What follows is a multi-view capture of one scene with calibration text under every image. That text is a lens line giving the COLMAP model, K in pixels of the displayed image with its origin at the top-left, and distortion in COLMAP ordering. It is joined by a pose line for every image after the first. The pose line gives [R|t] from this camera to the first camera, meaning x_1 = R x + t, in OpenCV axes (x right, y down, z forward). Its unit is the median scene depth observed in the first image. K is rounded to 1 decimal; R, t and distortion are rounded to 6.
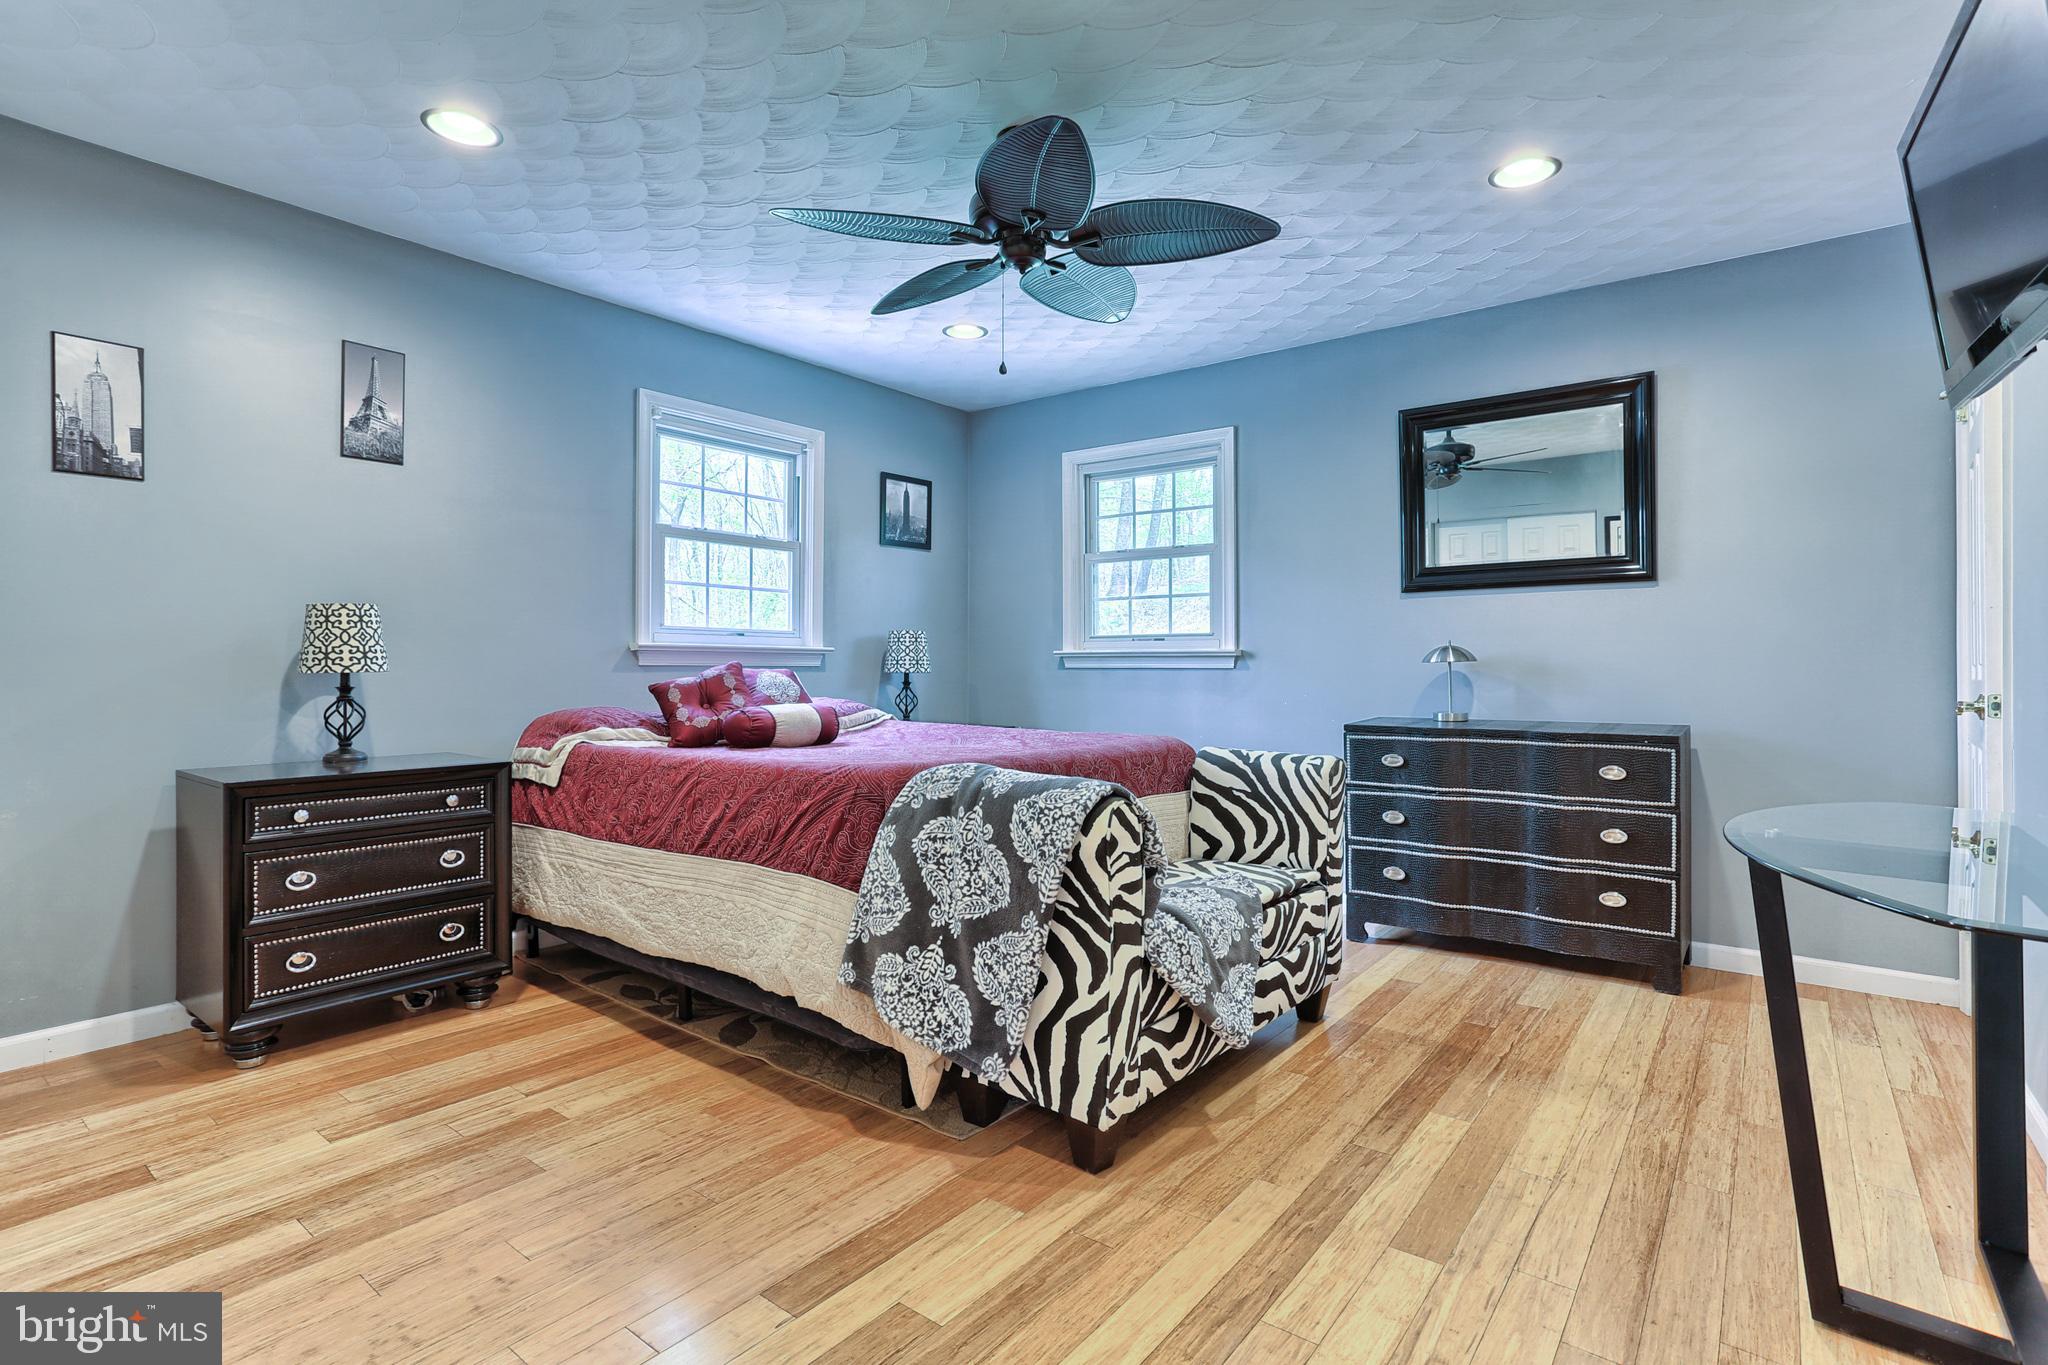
lens RADIAL K [[980.4, 0, 1024.0], [0, 980.4, 682.5], [0, 0, 1]] dist [-0.016917, 0.010179]
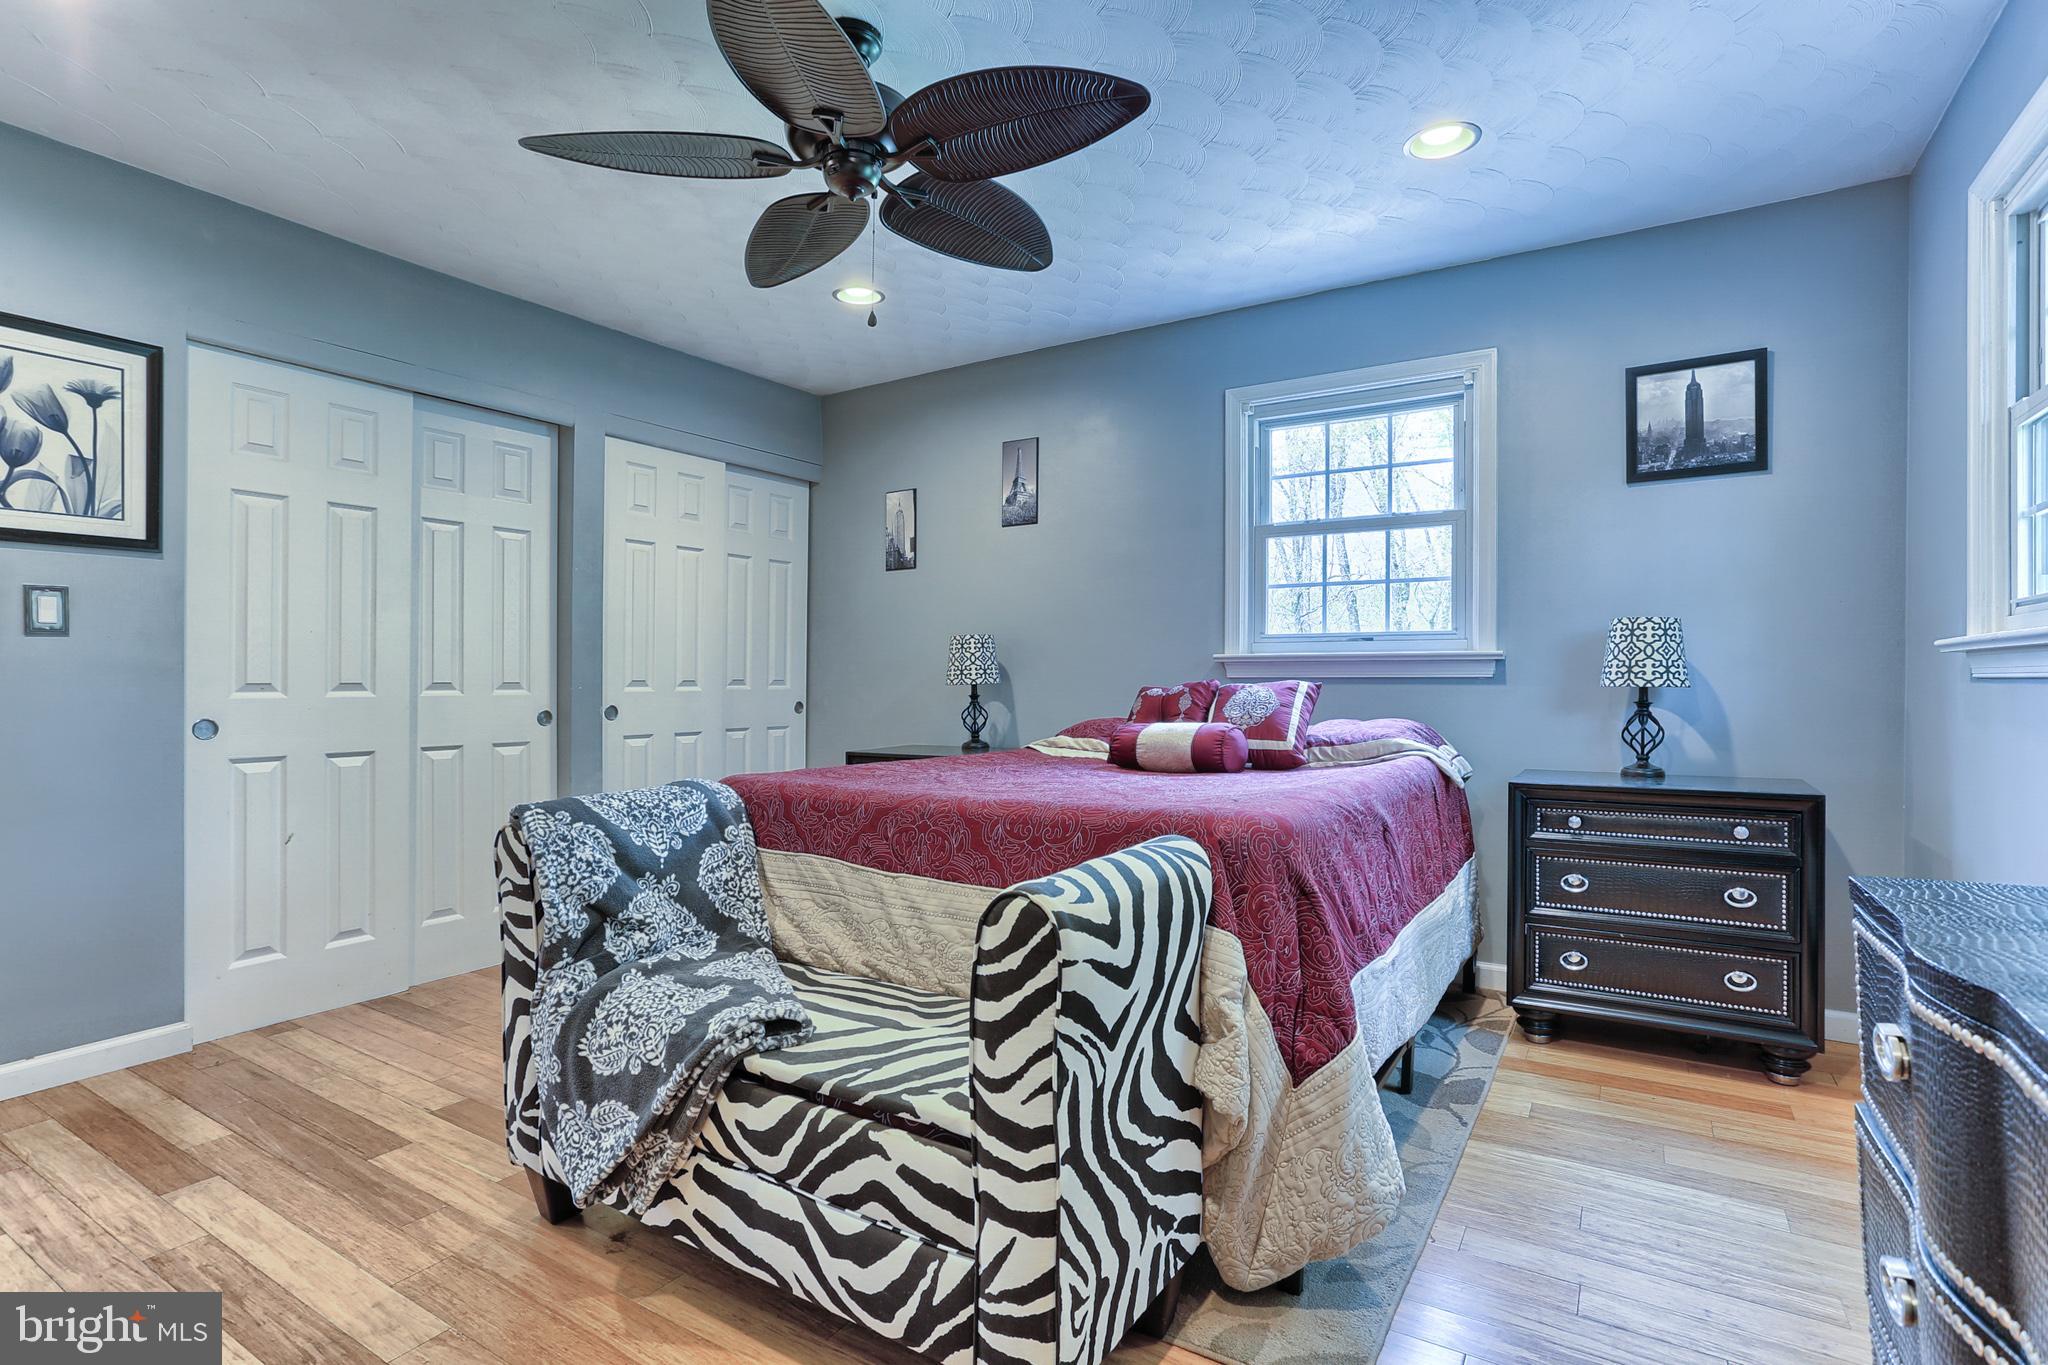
lens RADIAL K [[991.3, 0, 1024.0], [0, 991.3, 682.5], [0, 0, 1]] dist [-0.082429, 0.056091]
pose [[0.118421, -0.001729, -0.992962, 0.497006], [-0.012278, 0.999919, -0.003206, -0.007371], [0.992888, 0.012571, 0.118390, 0.633758]]
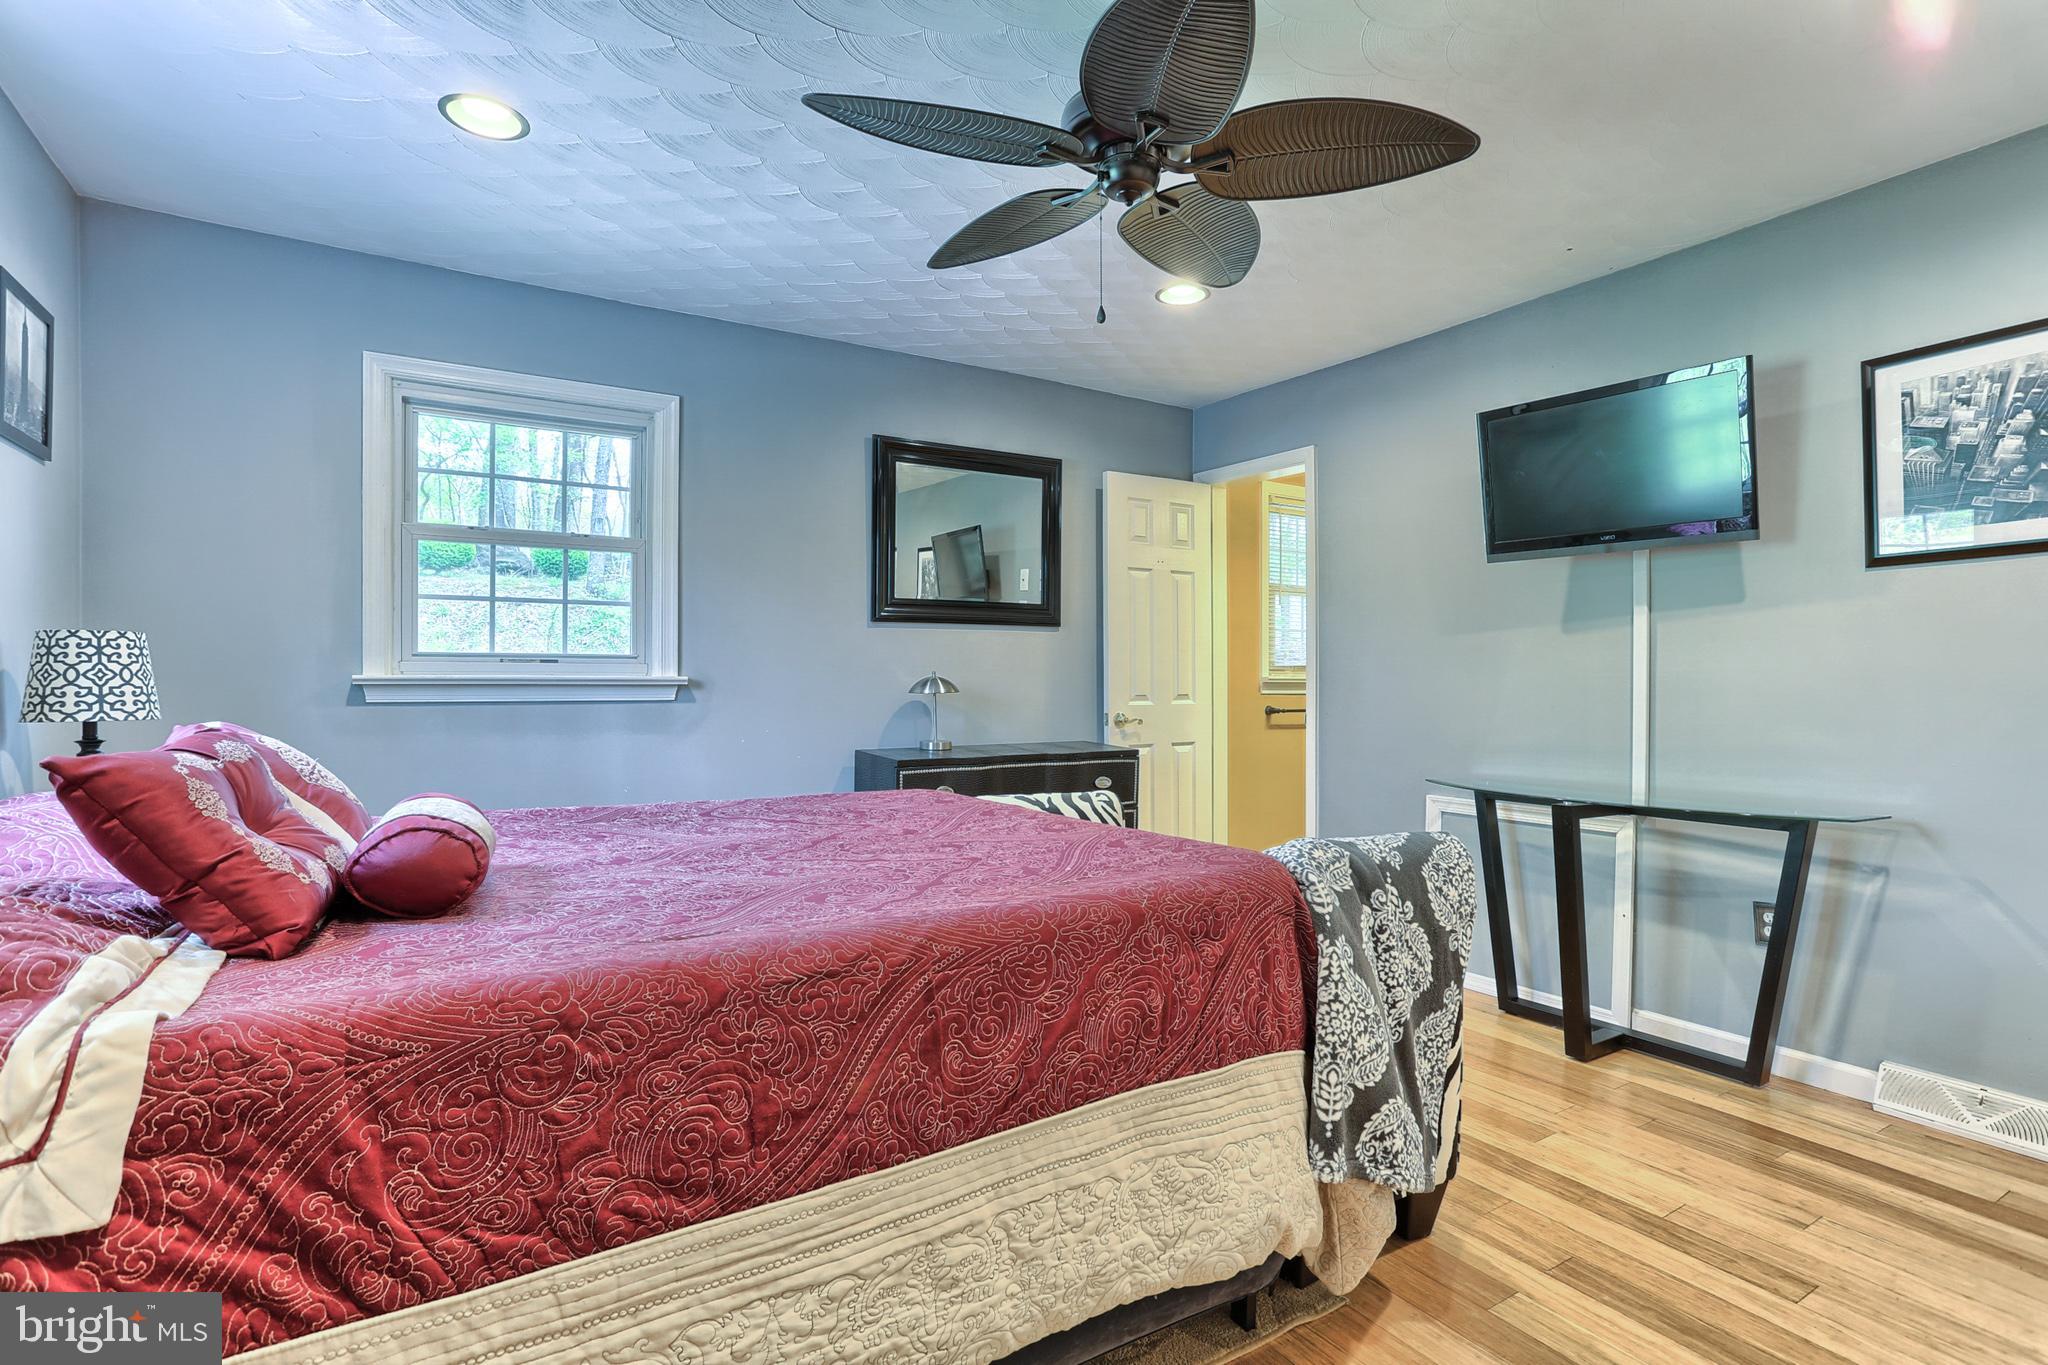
lens RADIAL K [[991.3, 0, 1024.0], [0, 991.3, 682.5], [0, 0, 1]] dist [-0.082429, 0.056091]
pose [[0.353987, -0.000325, 0.935250, -0.455657], [0.015460, 0.999865, -0.005504, -0.022004], [-0.935123, 0.016407, 0.353944, 0.485461]]
